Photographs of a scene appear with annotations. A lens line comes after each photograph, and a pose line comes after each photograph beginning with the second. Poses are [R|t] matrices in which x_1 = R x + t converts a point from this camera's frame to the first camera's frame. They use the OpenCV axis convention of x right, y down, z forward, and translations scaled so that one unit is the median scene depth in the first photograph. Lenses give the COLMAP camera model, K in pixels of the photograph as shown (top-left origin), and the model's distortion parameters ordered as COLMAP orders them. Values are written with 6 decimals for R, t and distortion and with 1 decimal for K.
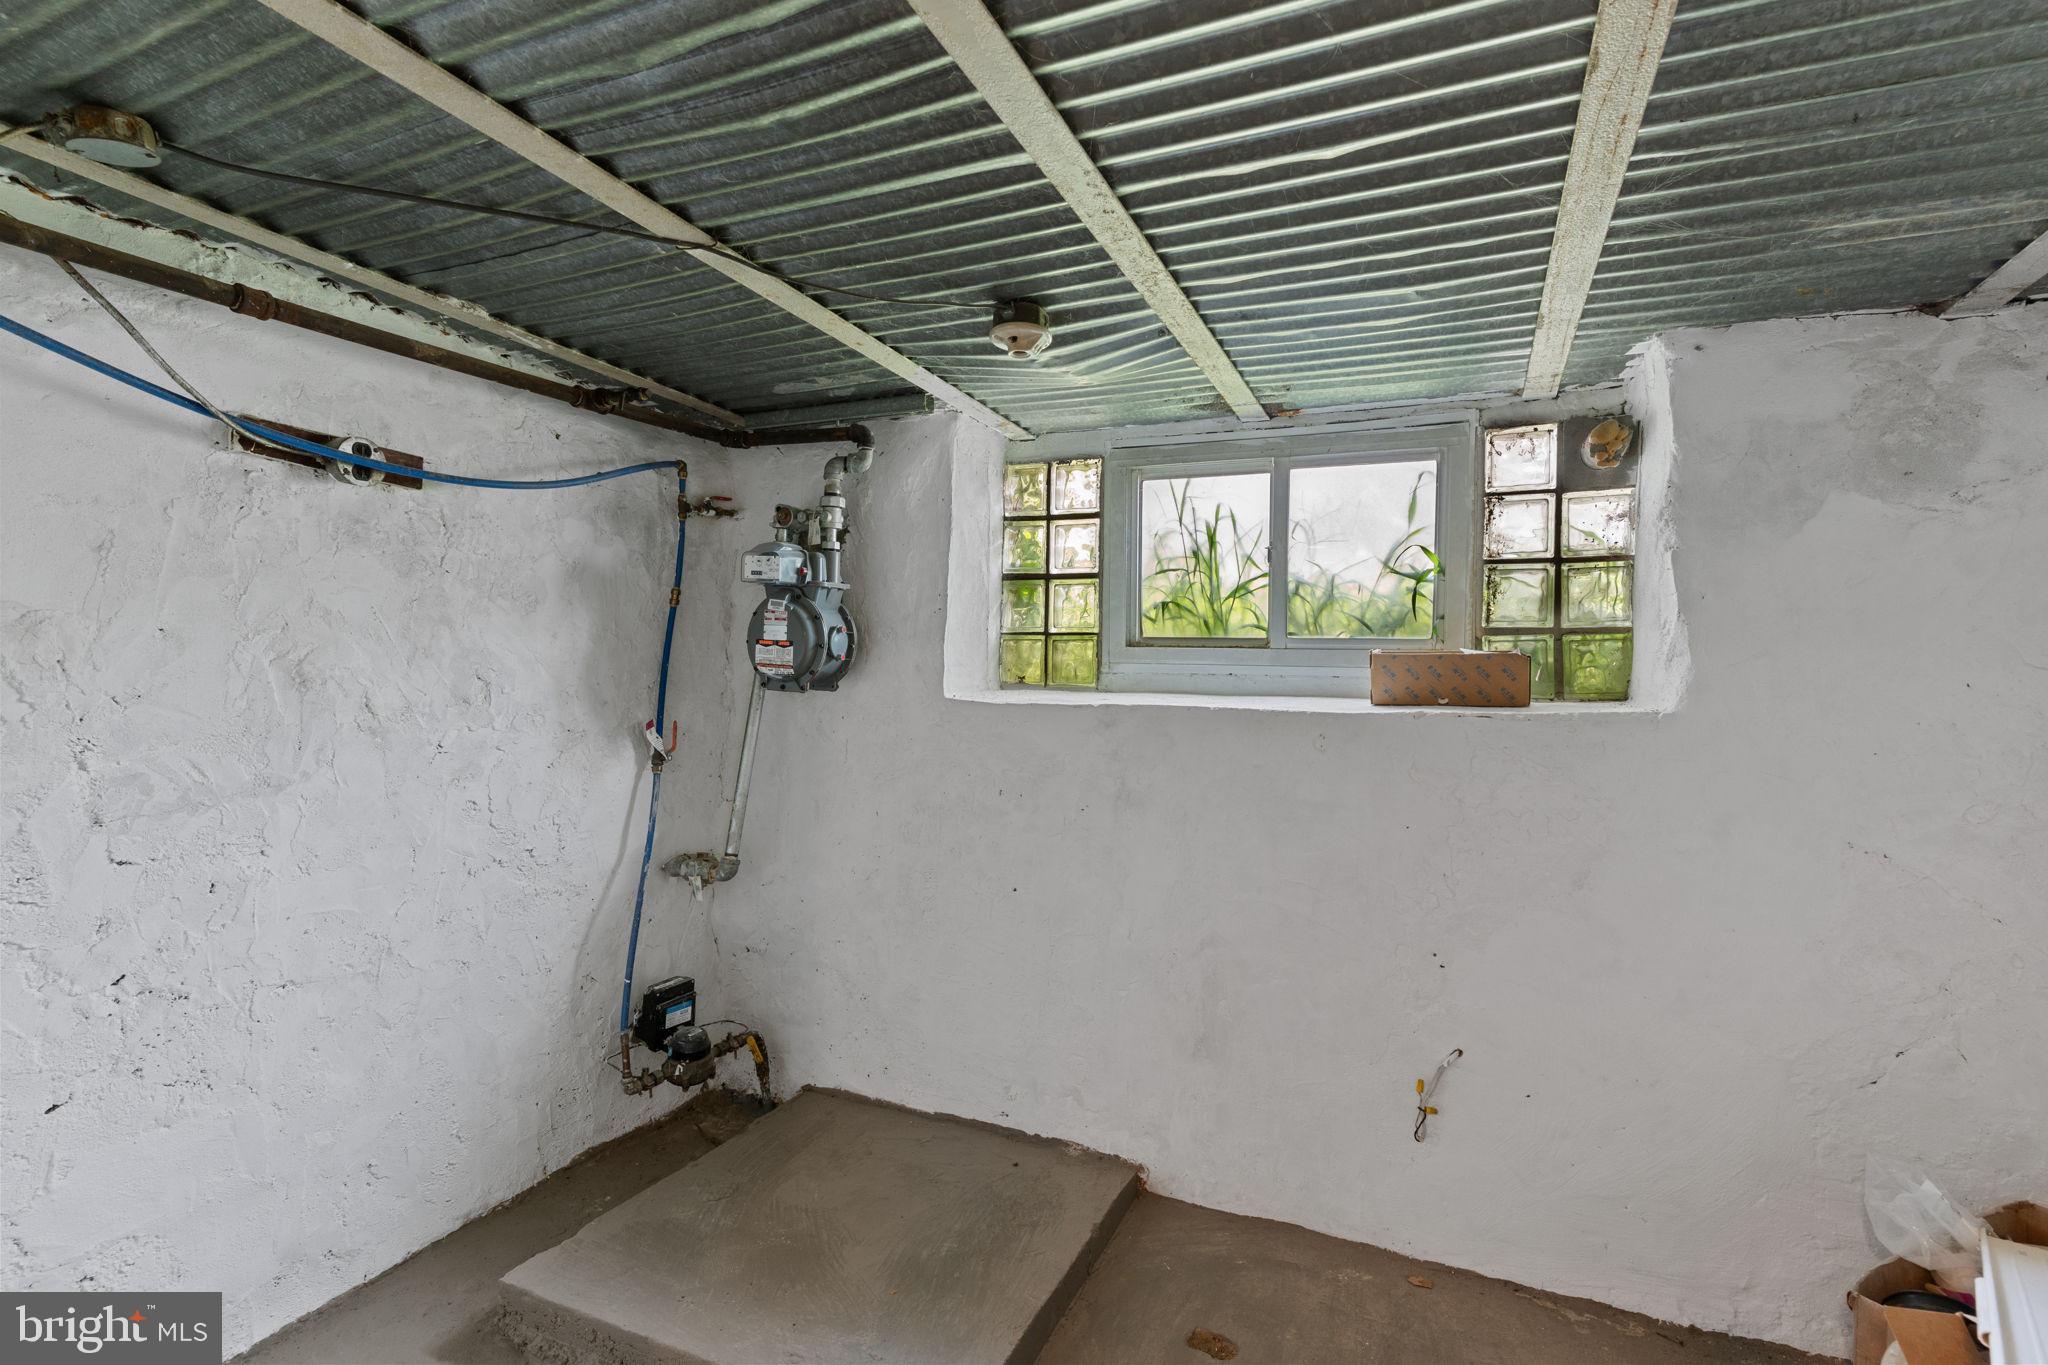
lens RADIAL K [[968.8, 0, 1022.5], [0, 968.8, 687.1], [0, 0, 1]] dist [-0.004081, -0.000193]
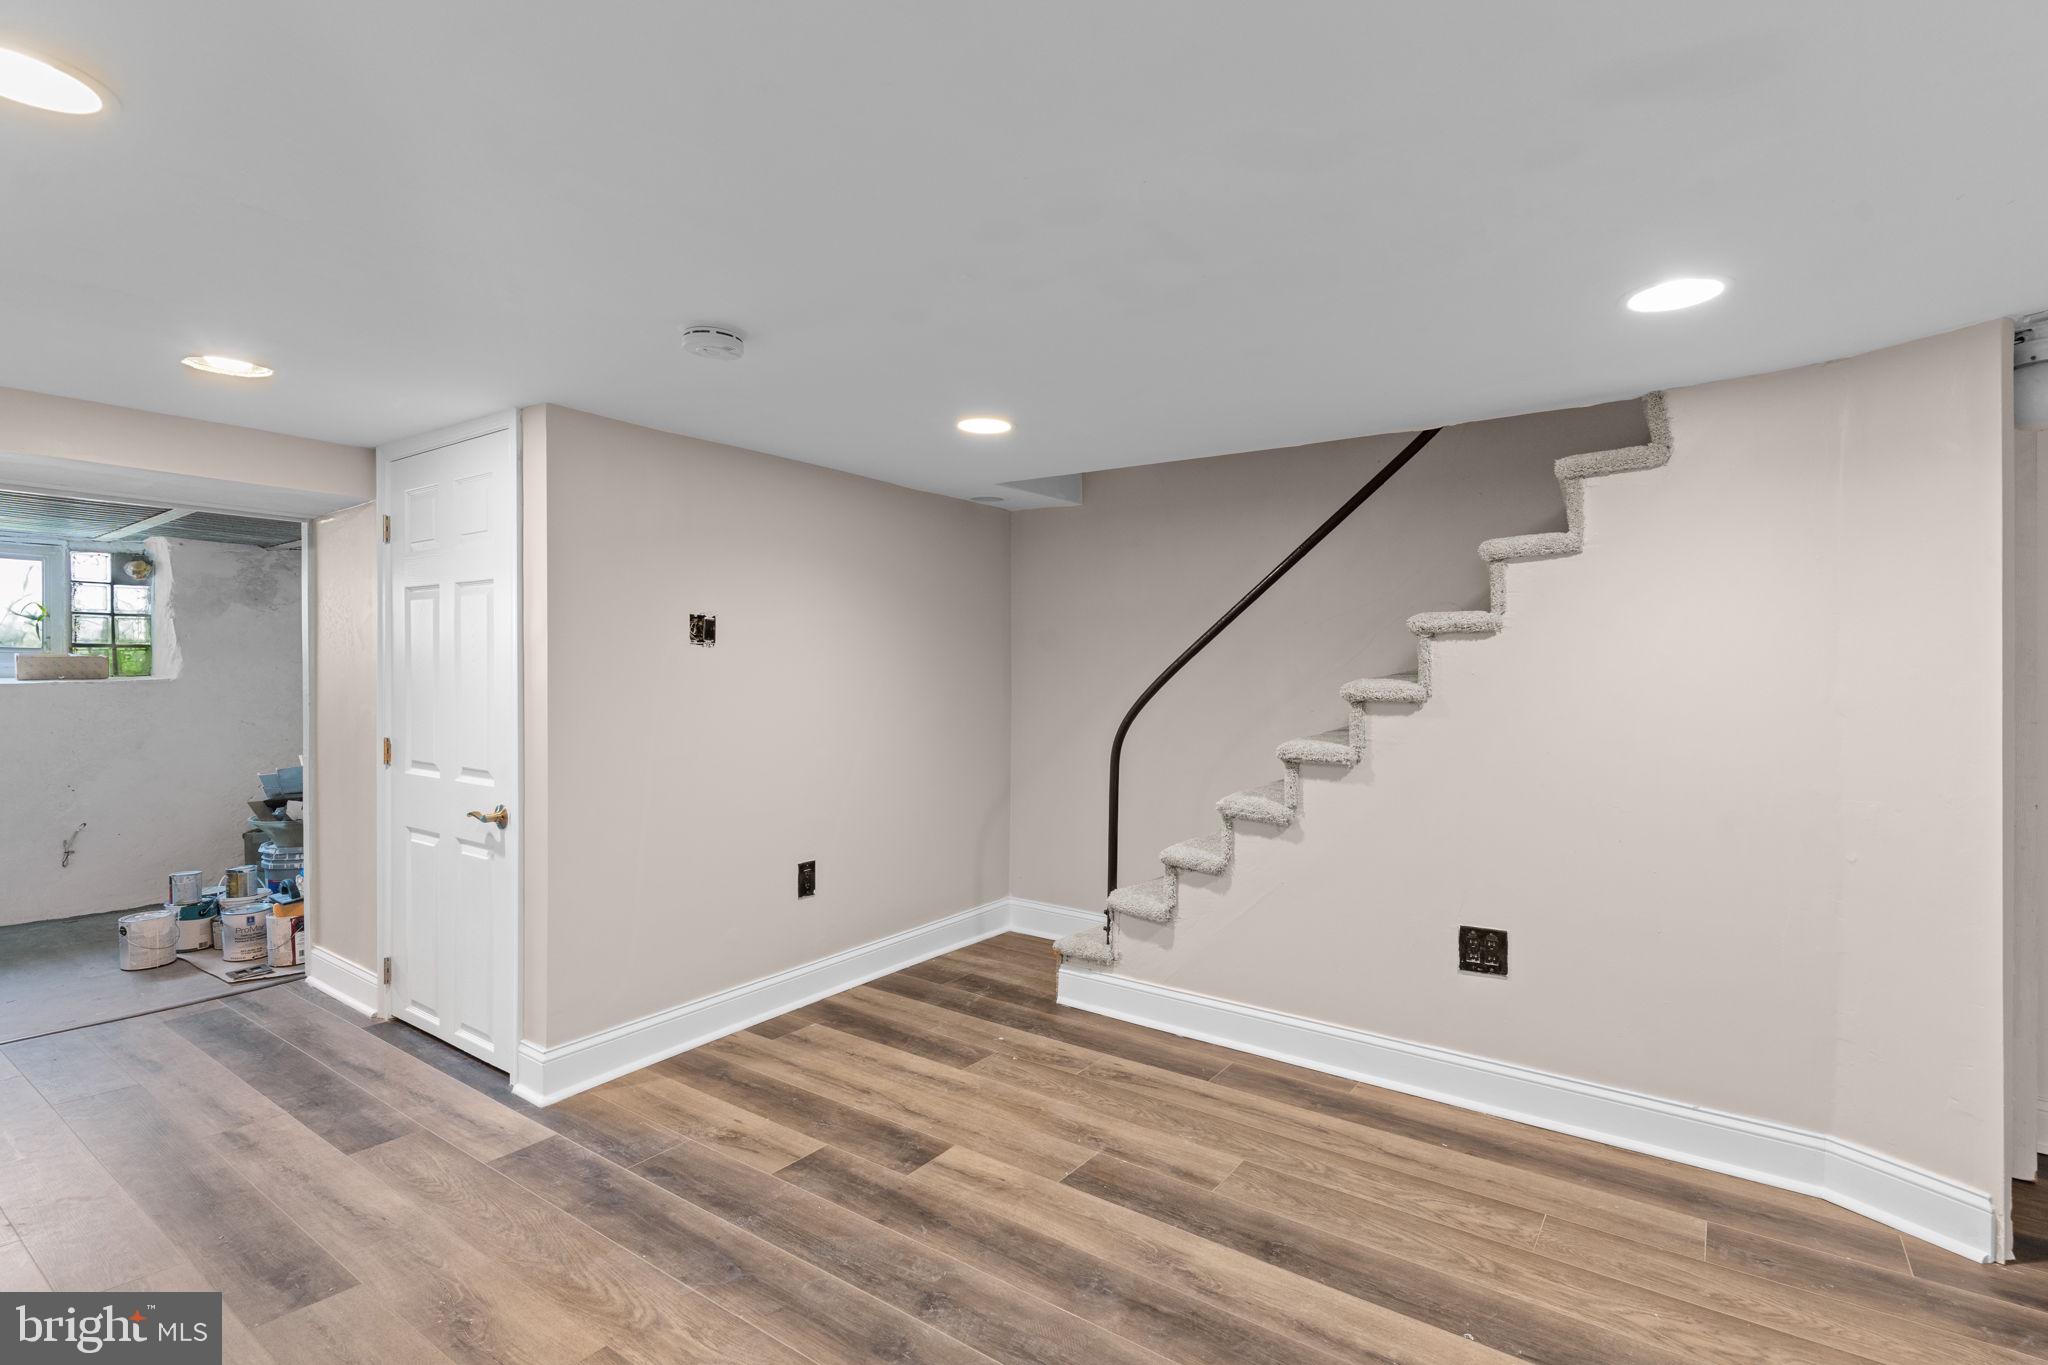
lens RADIAL K [[968.8, 0, 1022.8], [0, 968.8, 684.1], [0, 0, 1]] dist [-0.004081, -0.000193]
pose [[0.203983, -0.026977, 0.978603, -1.238195], [0.017546, 0.999560, 0.023898, 0.014949], [-0.978817, 0.012296, 0.204366, -1.556618]]
